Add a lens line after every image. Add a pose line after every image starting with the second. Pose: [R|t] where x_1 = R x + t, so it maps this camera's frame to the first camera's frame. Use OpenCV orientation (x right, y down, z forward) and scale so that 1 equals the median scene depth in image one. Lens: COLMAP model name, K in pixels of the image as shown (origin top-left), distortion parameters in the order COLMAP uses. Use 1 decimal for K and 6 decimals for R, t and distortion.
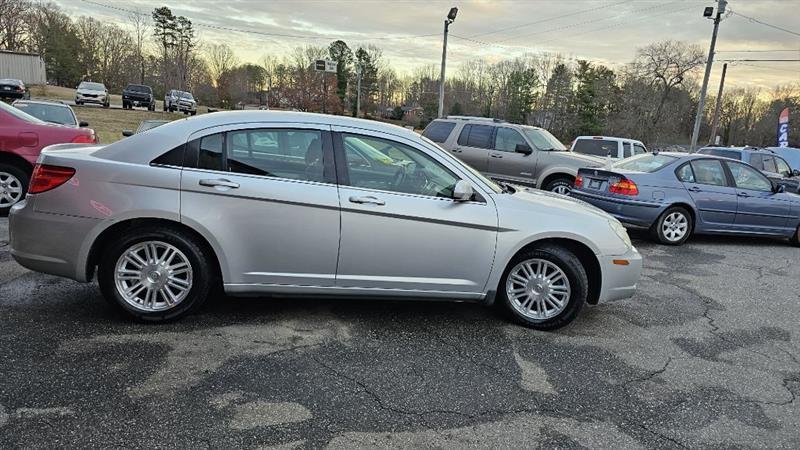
lens RADIAL K [[539.2, 0, 404.2], [0, 539.2, 220.6], [0, 0, 1]] dist [0.060062, -0.053333]
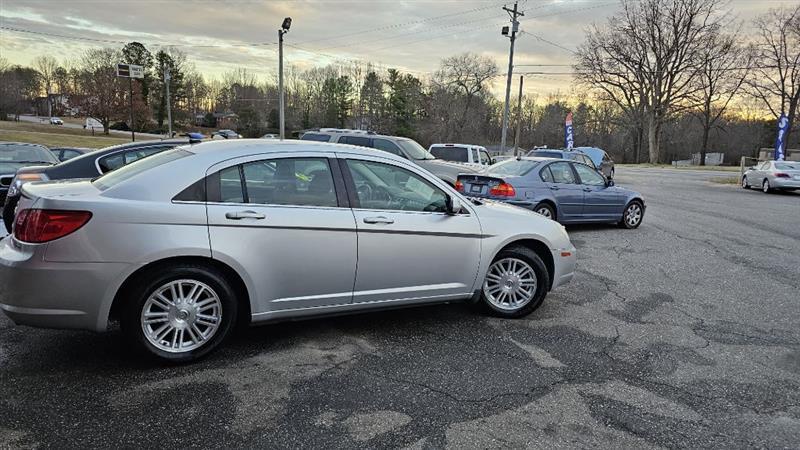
lens RADIAL K [[539.2, 0, 404.2], [0, 539.2, 220.6], [0, 0, 1]] dist [0.060062, -0.053333]
pose [[0.944857, -0.078322, 0.317979, -0.241248], [0.081625, 0.996659, 0.002943, -0.023754], [-0.317147, 0.023175, 0.948093, -0.031170]]
